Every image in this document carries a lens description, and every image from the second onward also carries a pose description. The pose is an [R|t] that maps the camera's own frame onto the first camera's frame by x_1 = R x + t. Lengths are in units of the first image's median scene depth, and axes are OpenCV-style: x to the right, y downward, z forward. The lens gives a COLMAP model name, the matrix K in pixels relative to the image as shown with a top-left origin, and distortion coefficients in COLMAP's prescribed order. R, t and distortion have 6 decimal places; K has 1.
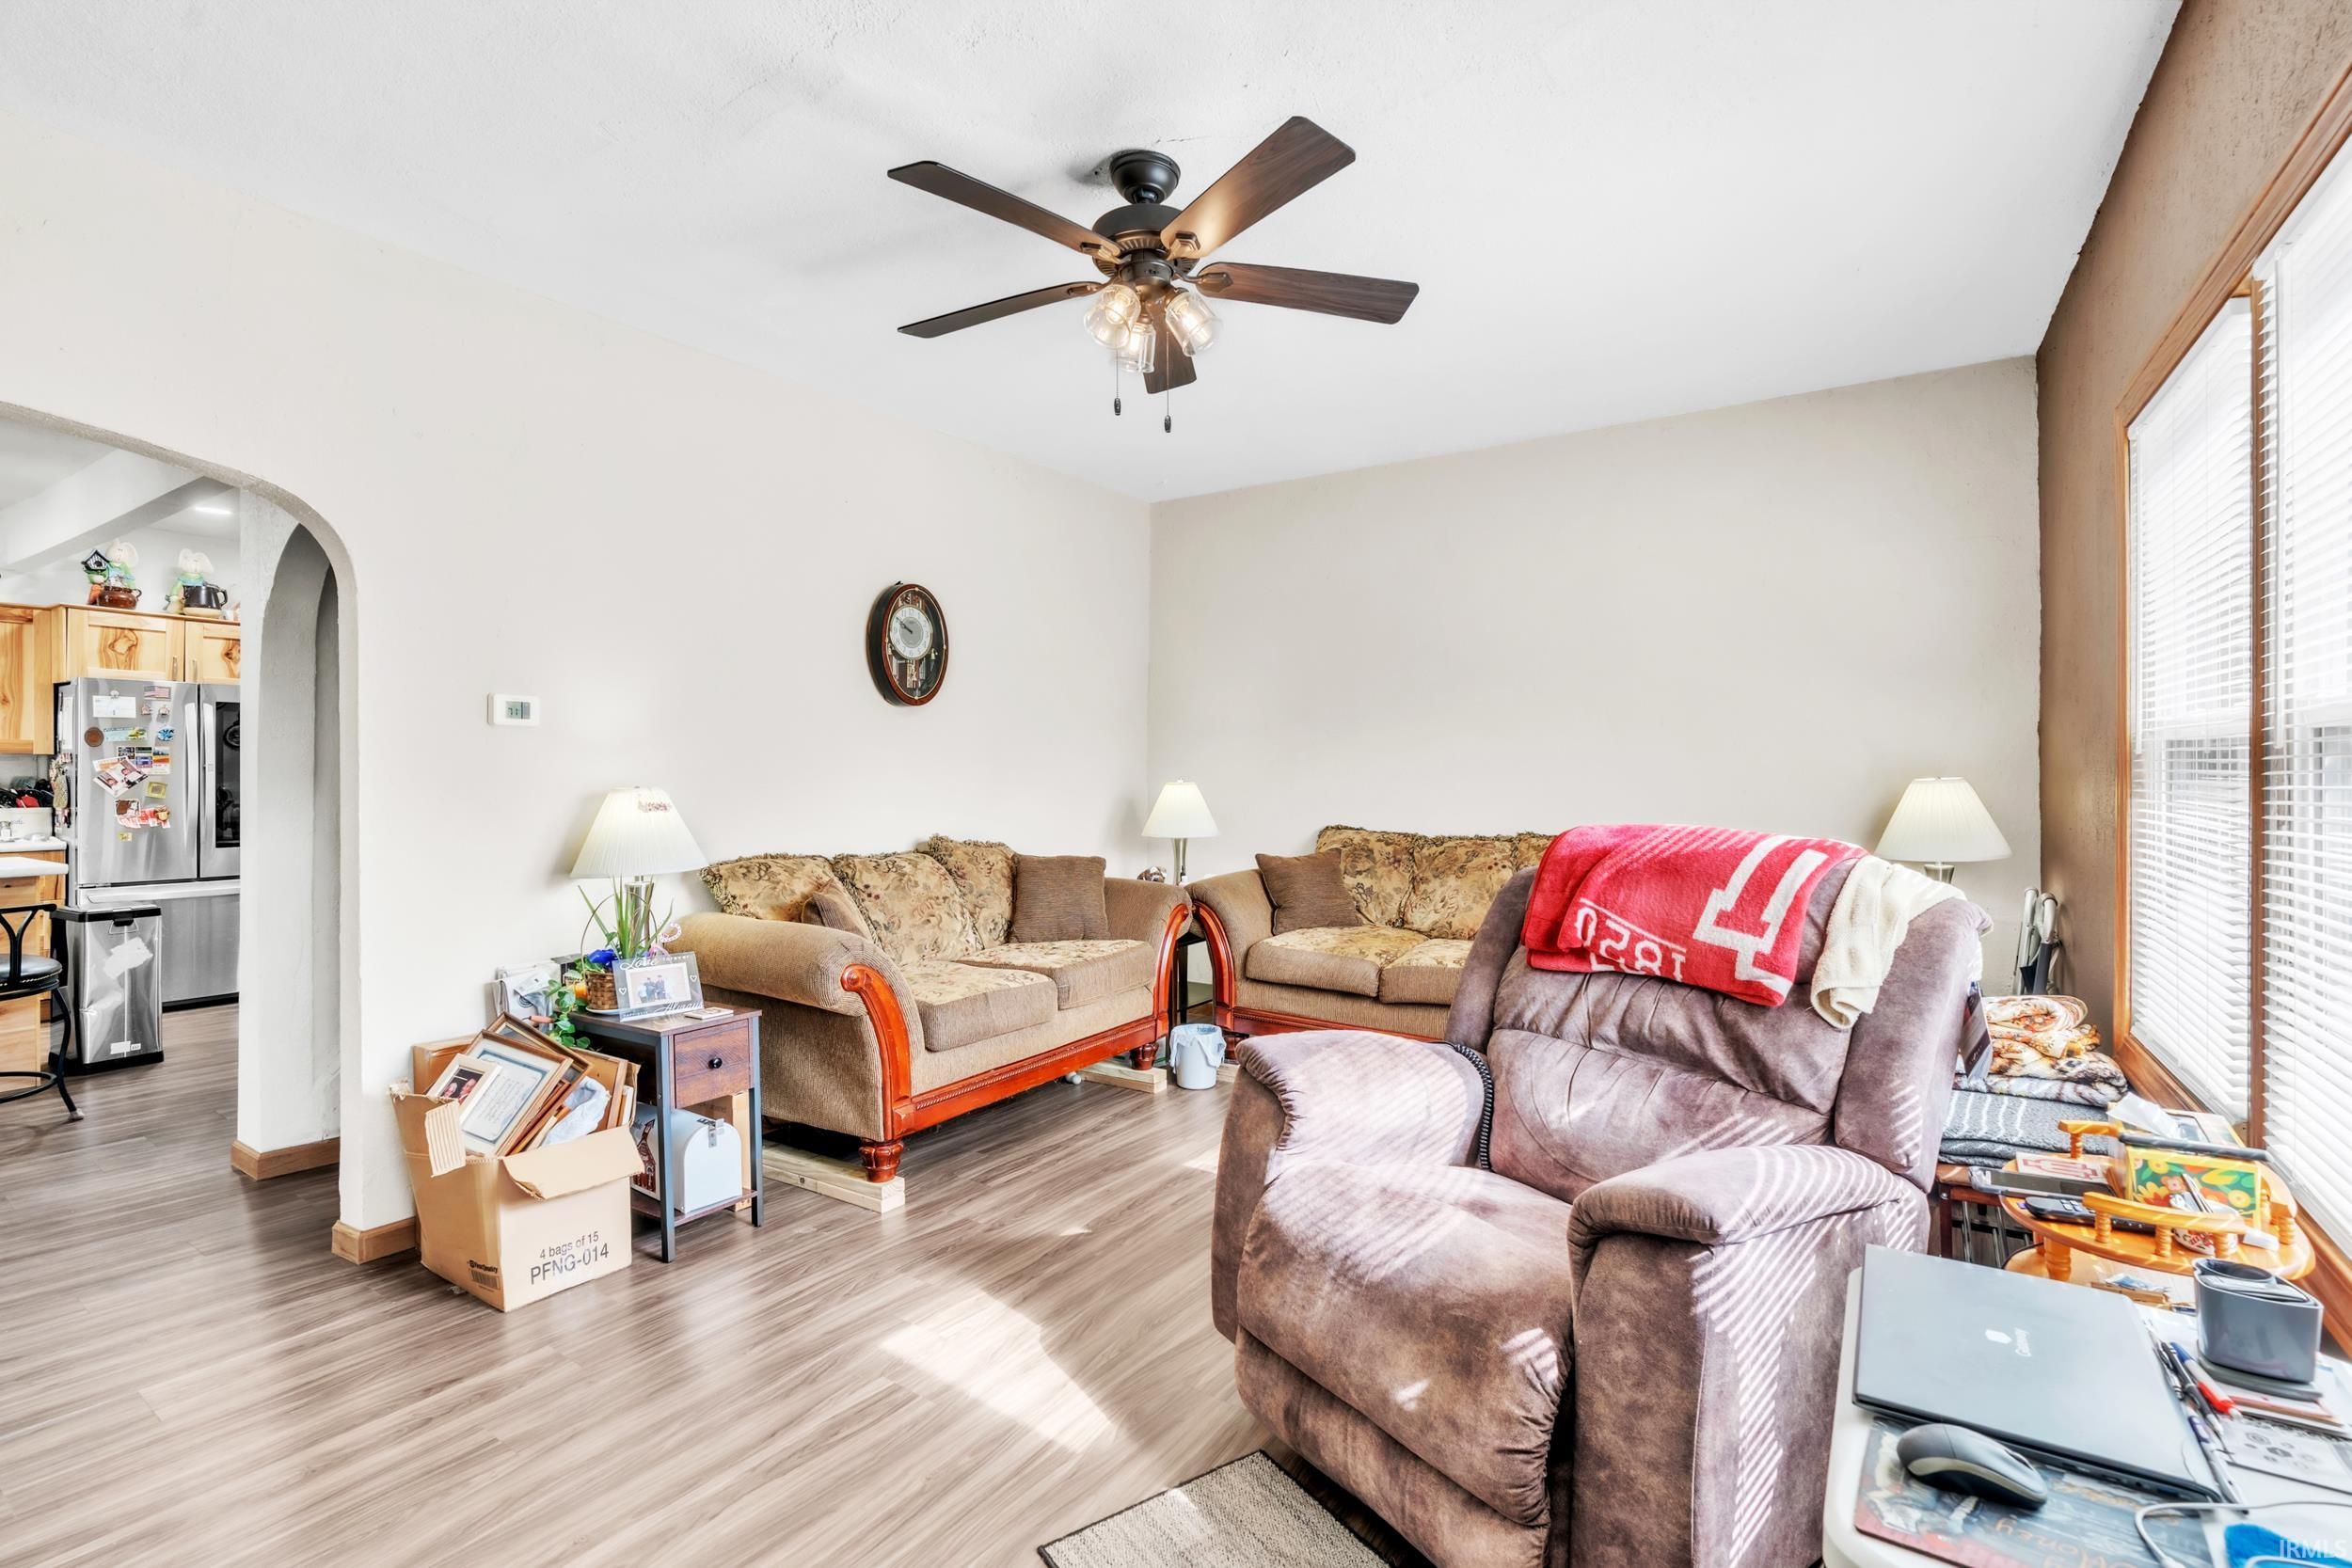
lens RADIAL K [[1058.2, 0, 1170.6], [0, 1058.2, 774.0], [0, 0, 1]] dist [-0.000624, 0.000289]
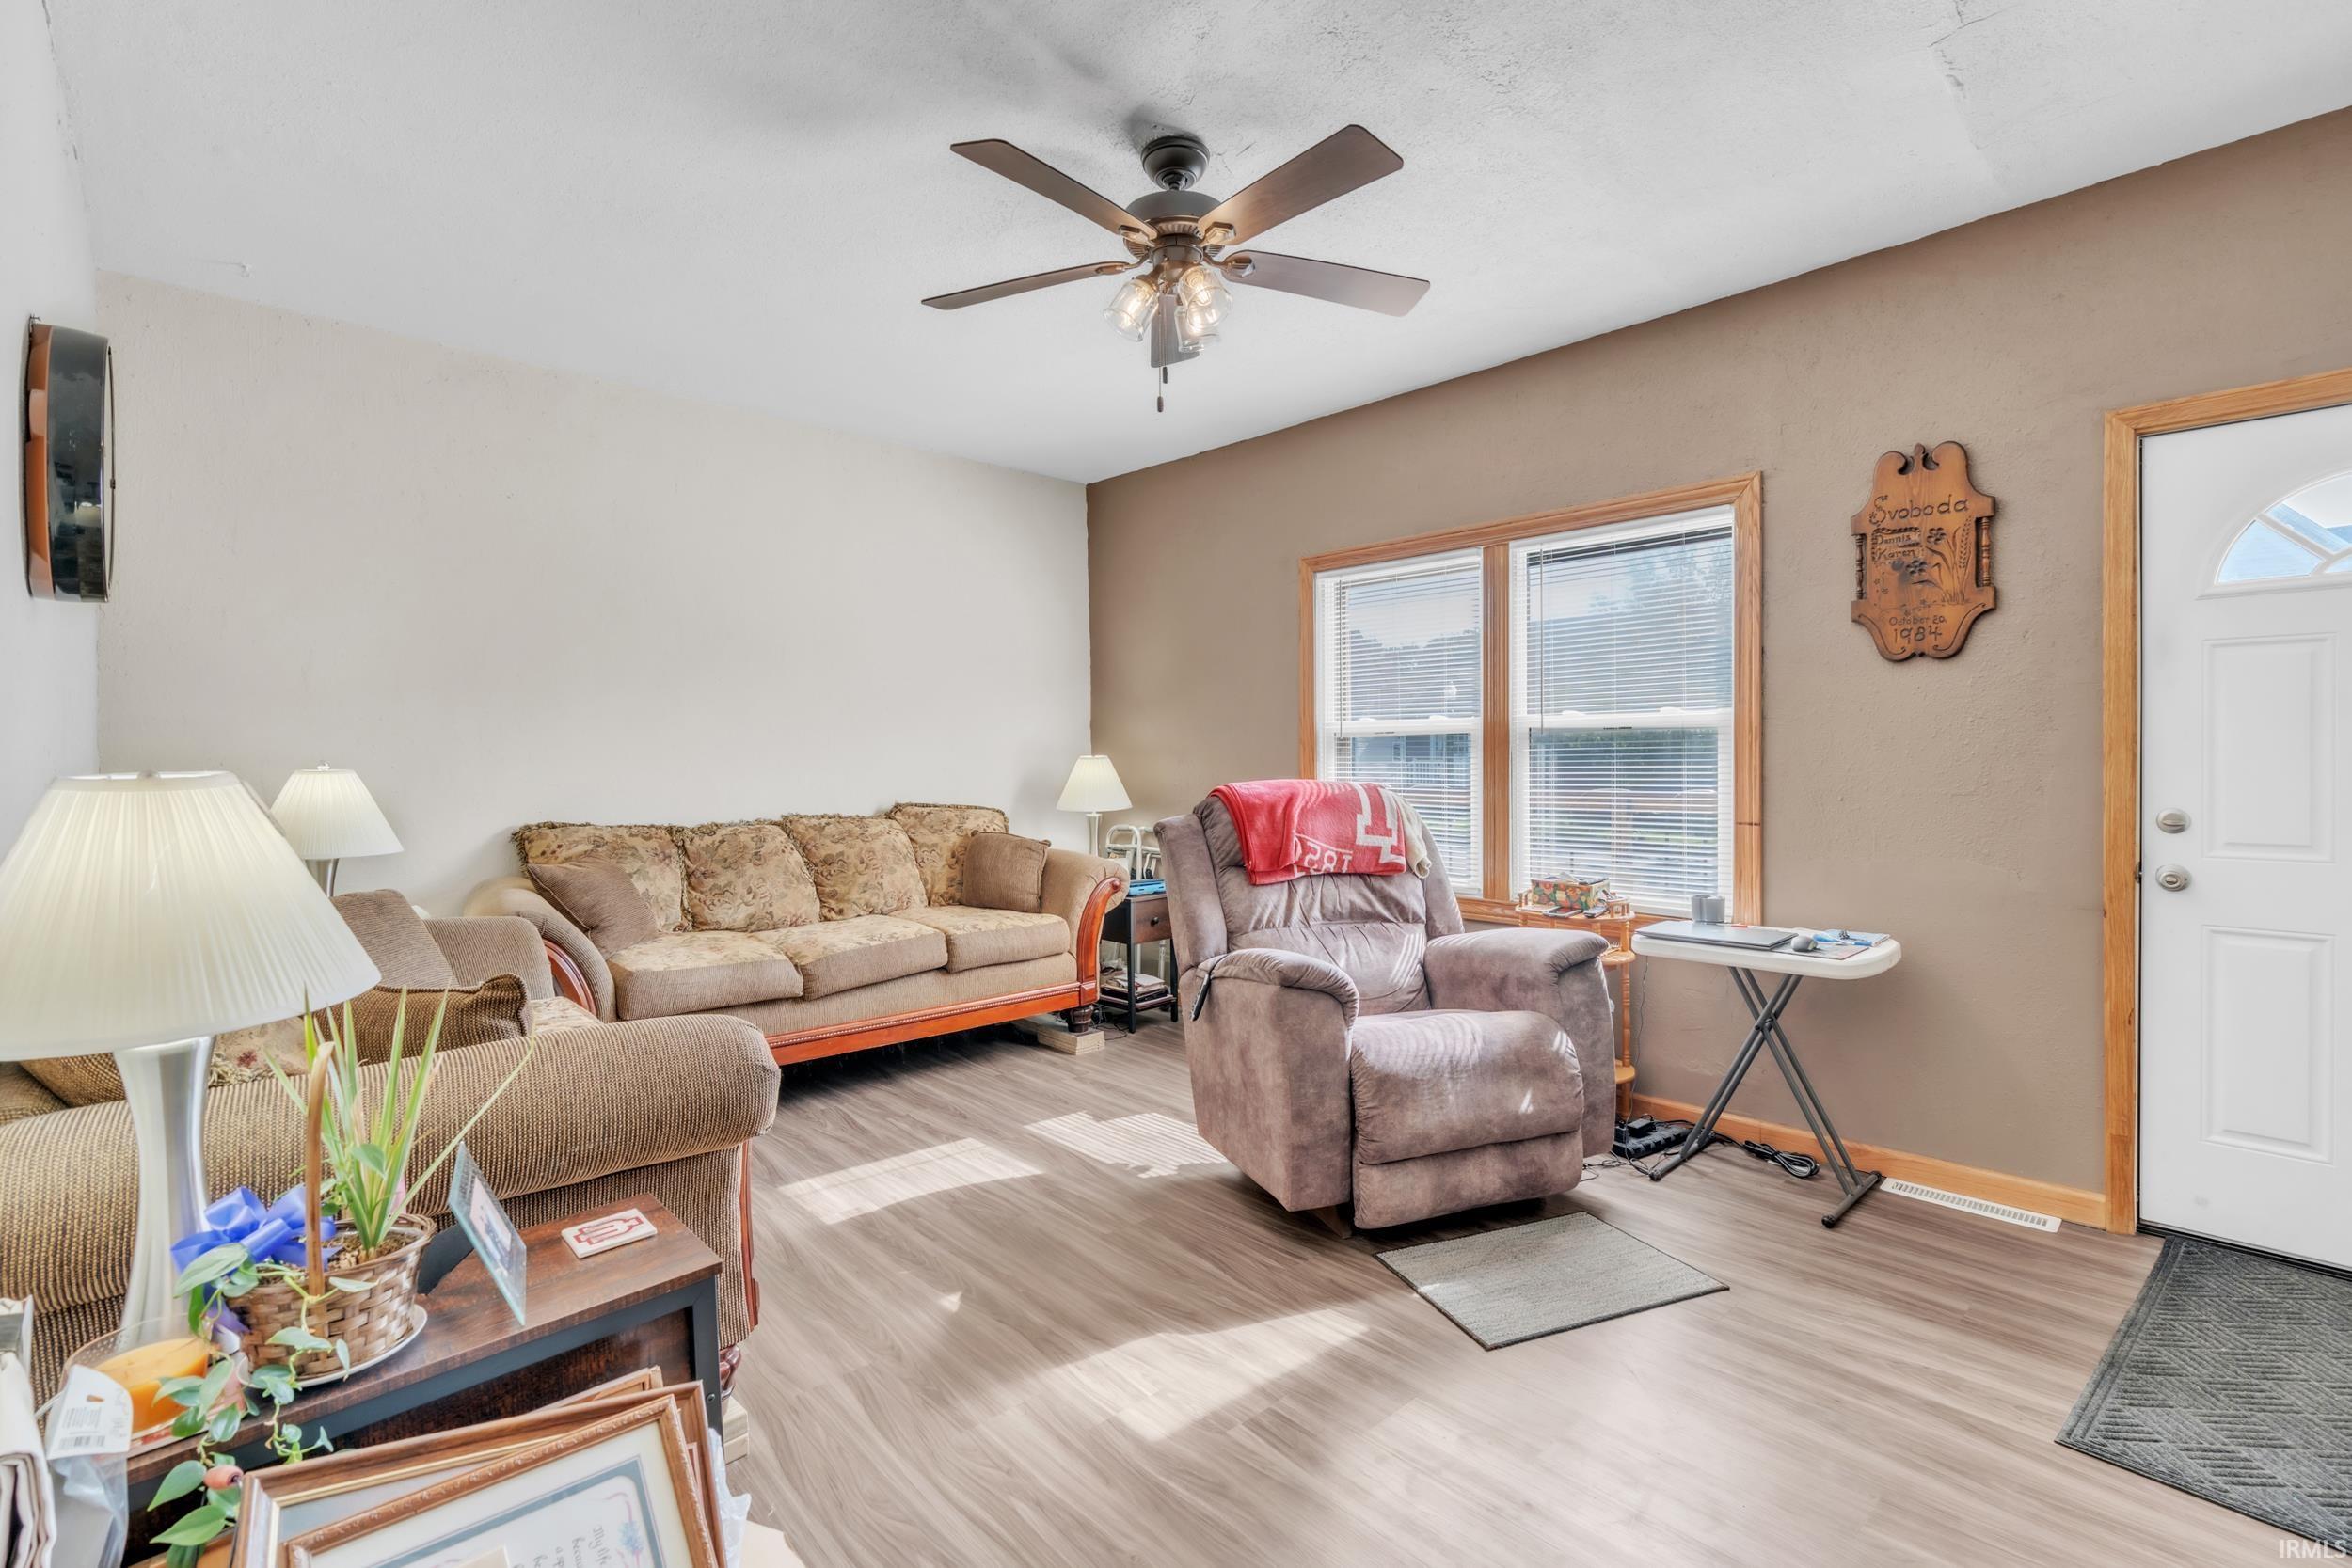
lens RADIAL K [[1058.2, 0, 1170.6], [0, 1058.2, 774.0], [0, 0, 1]] dist [-0.000624, 0.000289]
pose [[0.218376, -0.011046, 0.975802, -1.149362], [0.011176, 0.999899, 0.008818, 0.024678], [-0.975801, 0.008980, 0.218477, 0.877459]]
